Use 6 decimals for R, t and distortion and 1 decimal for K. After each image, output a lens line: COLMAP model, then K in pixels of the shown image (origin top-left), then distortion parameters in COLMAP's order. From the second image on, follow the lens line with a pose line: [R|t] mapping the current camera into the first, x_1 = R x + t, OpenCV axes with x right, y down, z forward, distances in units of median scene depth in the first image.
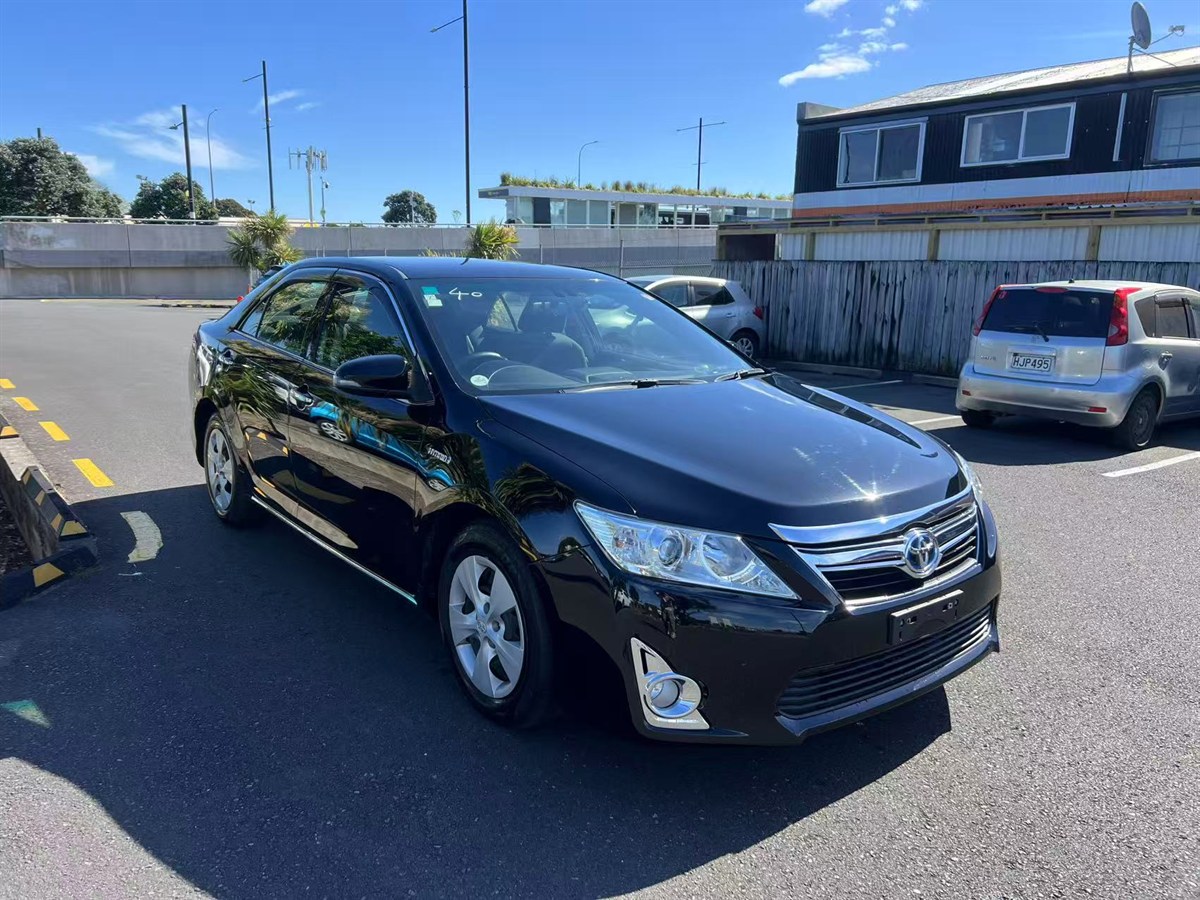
lens RADIAL K [[915.4, 0, 600.0], [0, 915.4, 450.0], [0, 0, 1]] dist [0.050162, -0.048481]
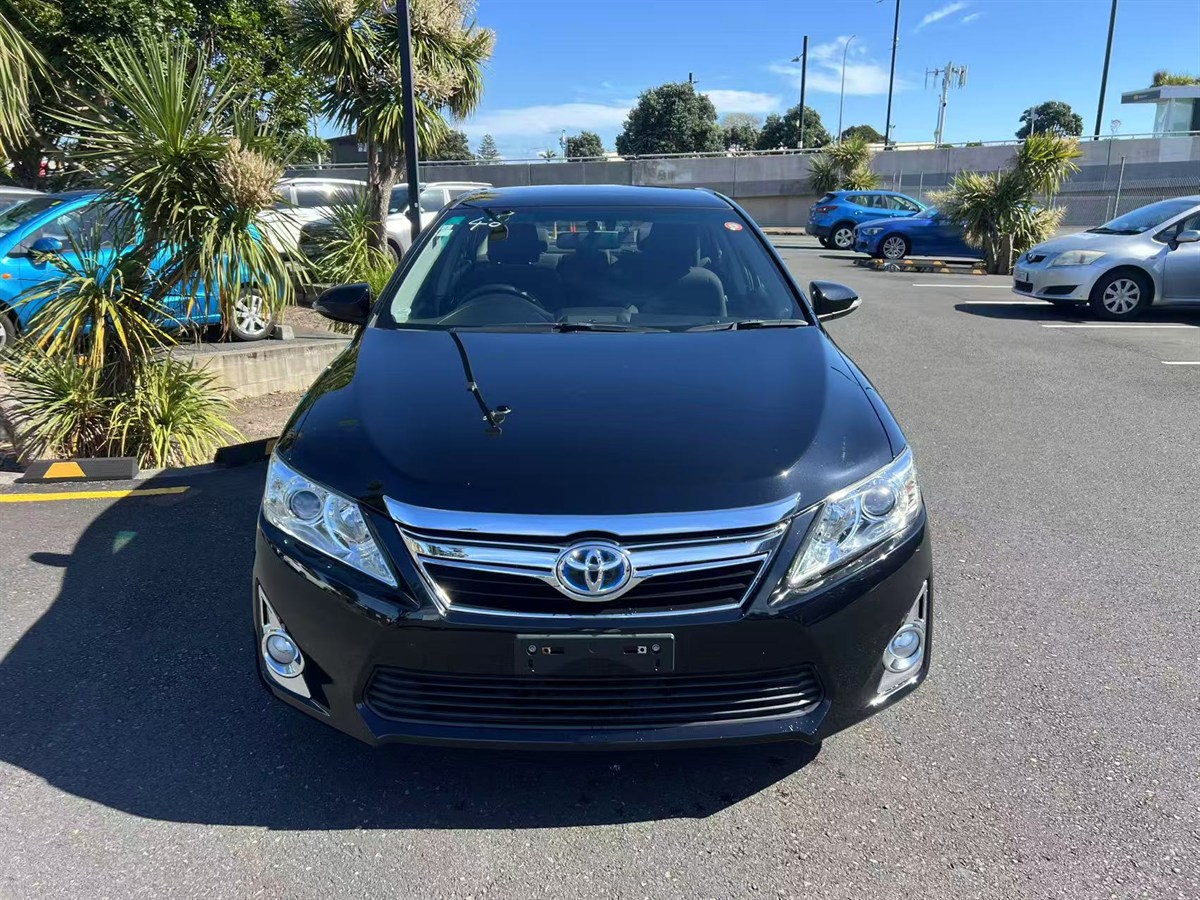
lens RADIAL K [[915.4, 0, 600.0], [0, 915.4, 450.0], [0, 0, 1]] dist [0.050162, -0.048481]
pose [[0.788943, 0.147962, -0.596386, 0.057602], [-0.102126, 0.988651, 0.110183, -0.005264], [0.605921, -0.026021, 0.795099, 0.029164]]
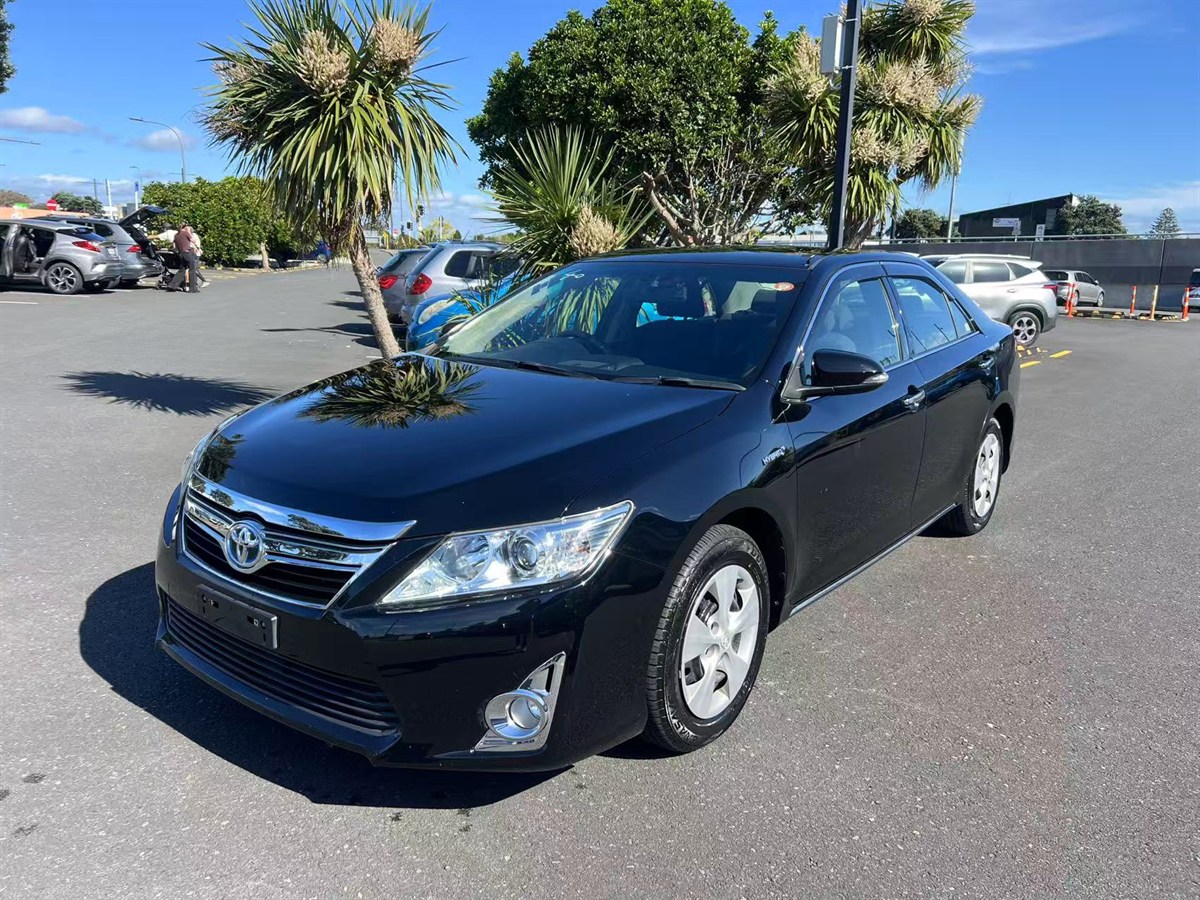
lens RADIAL K [[910.7, 0, 600.0], [0, 910.7, 450.0], [0, 0, 1]] dist [-0.004290, -0.006966]
pose [[0.250715, 0.190607, -0.949111, 0.092234], [-0.204689, 0.968695, 0.140470, -0.012873], [0.946174, 0.159055, 0.281882, 0.077782]]
